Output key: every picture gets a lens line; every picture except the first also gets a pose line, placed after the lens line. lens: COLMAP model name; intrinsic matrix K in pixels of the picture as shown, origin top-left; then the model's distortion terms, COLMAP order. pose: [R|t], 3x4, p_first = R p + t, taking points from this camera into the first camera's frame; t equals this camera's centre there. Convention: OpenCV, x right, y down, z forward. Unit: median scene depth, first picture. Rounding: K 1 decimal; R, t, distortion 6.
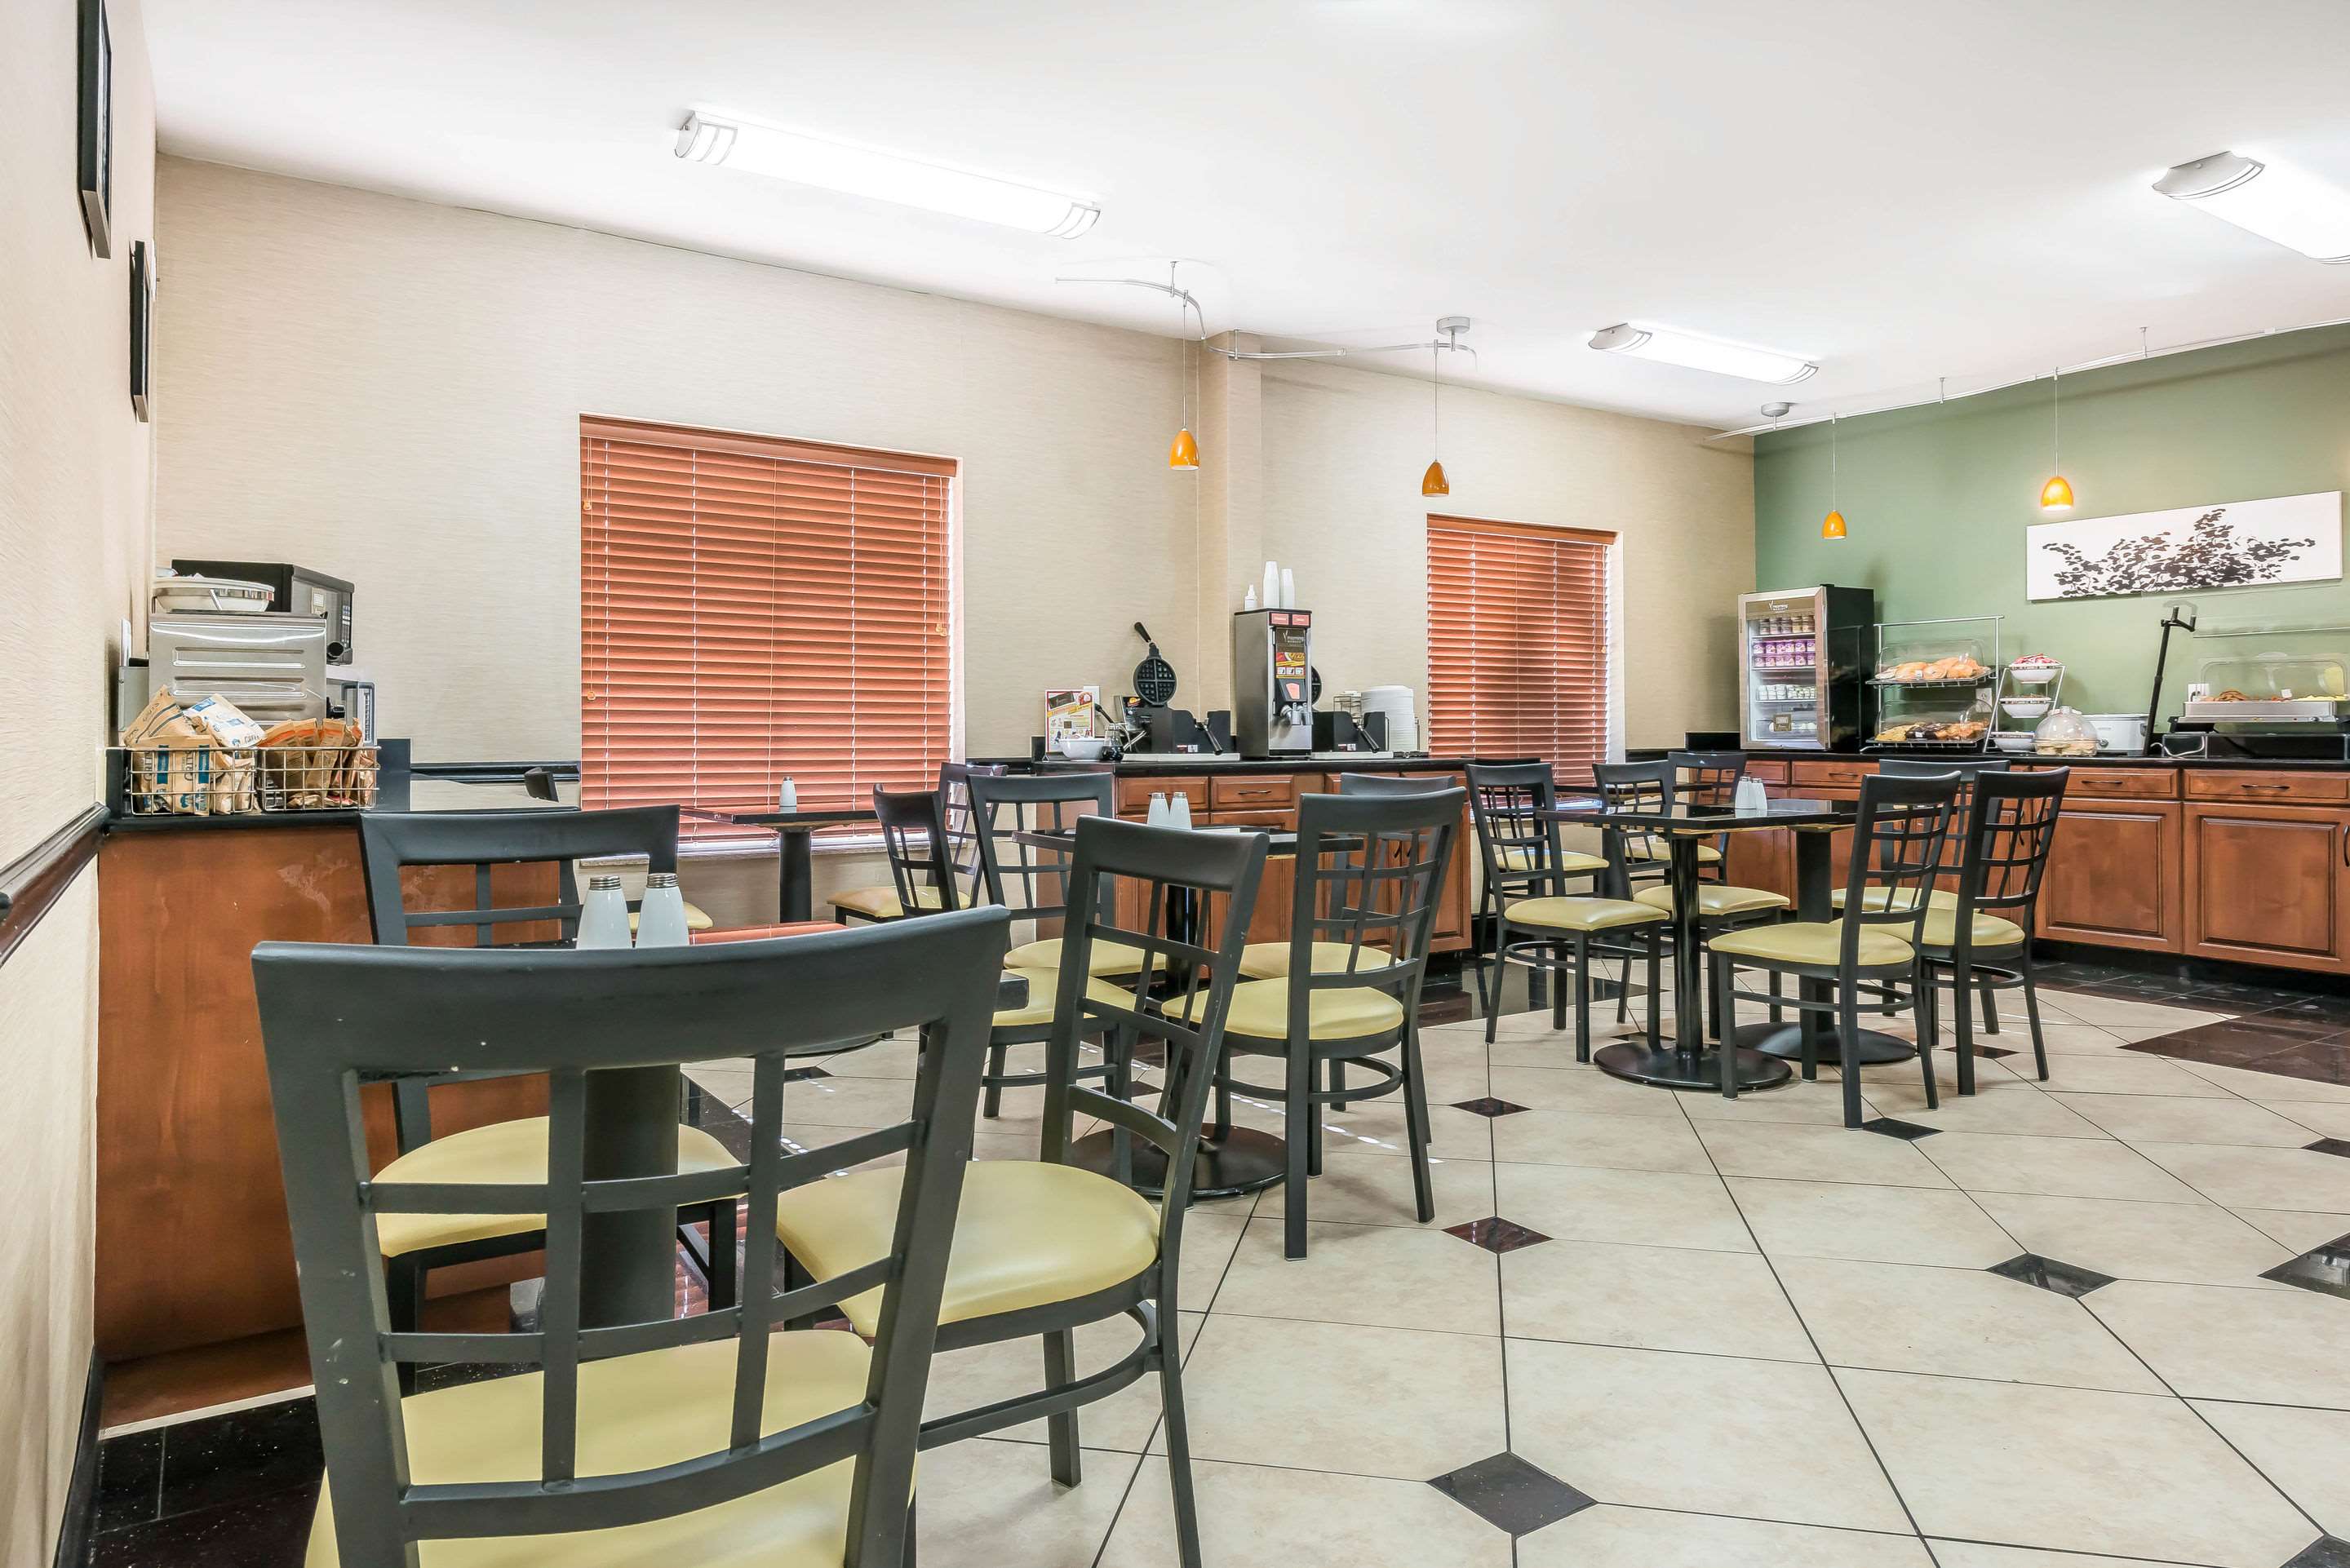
lens RADIAL K [[1448.3, 0, 1175.3], [0, 1448.3, 716.0], [0, 0, 1]] dist [0.001426, -0.001115]
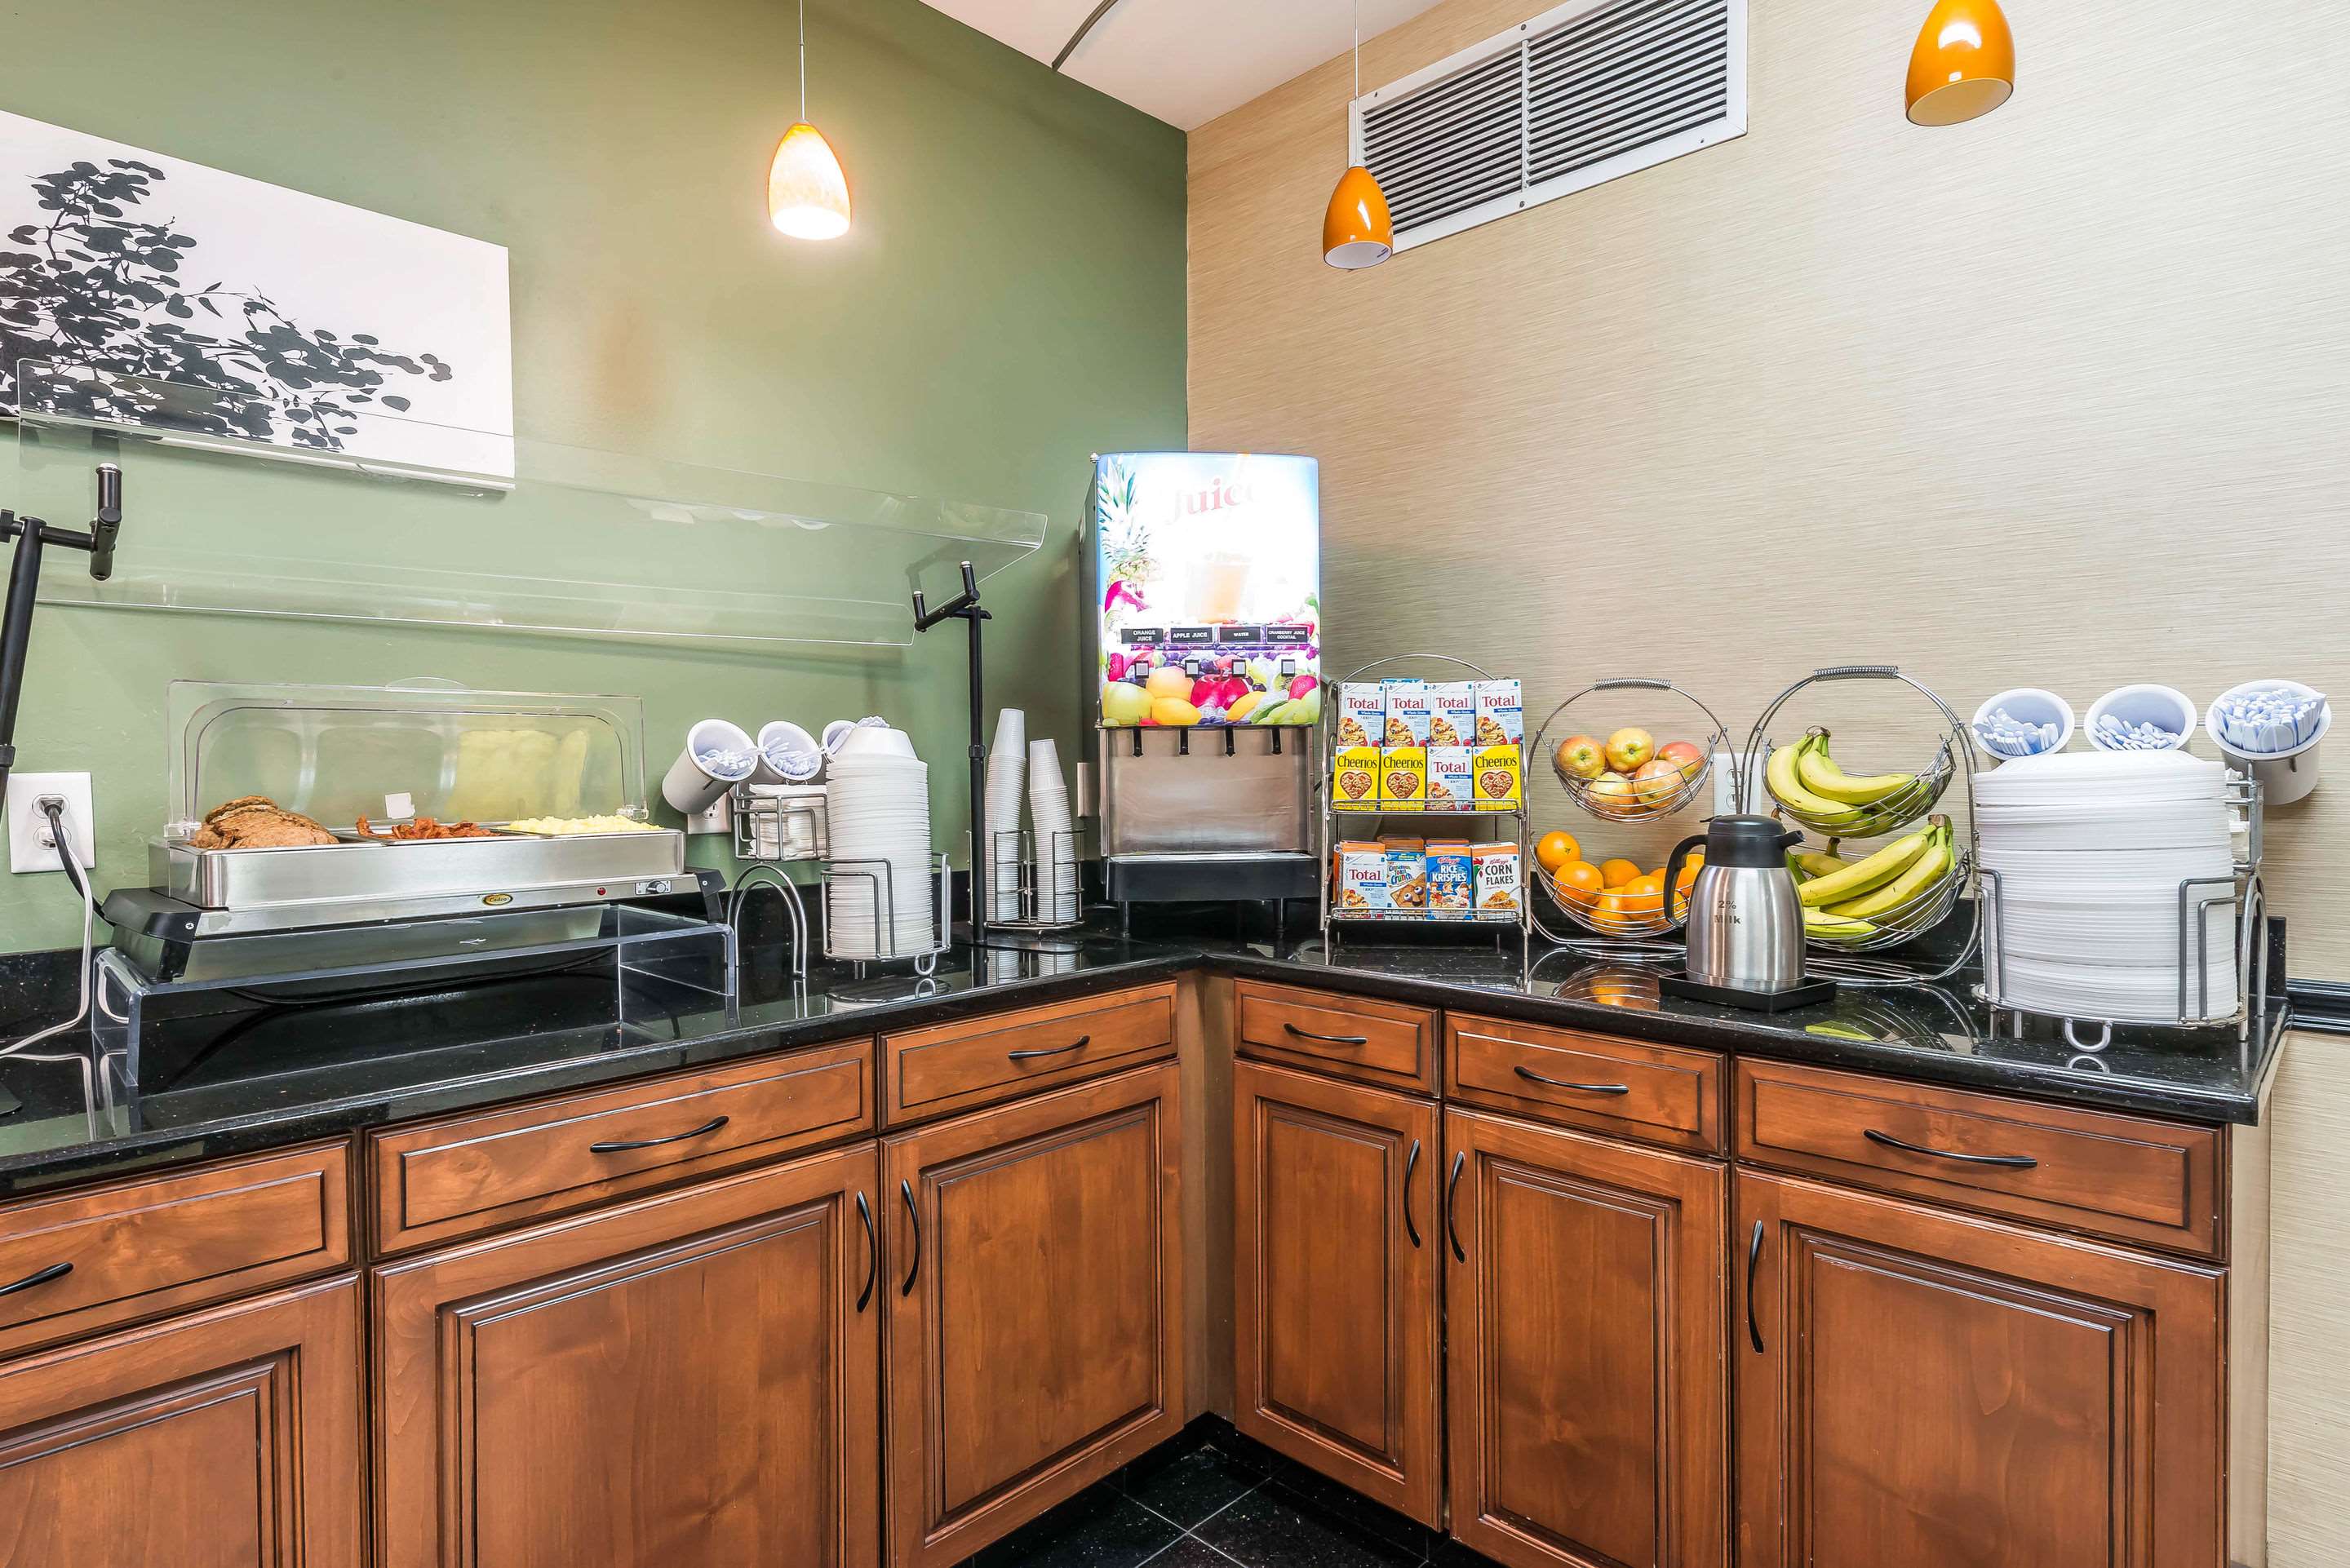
lens RADIAL K [[1235.0, 0, 1175.0], [0, 1235.0, 784.0], [0, 0, 1]] dist [0.002002, 0.000204]
pose [[-0.218721, -0.011419, 0.975721, 0.441325], [0.010767, 0.999842, 0.014115, -0.022188], [-0.975728, 0.013593, -0.218563, 0.864798]]
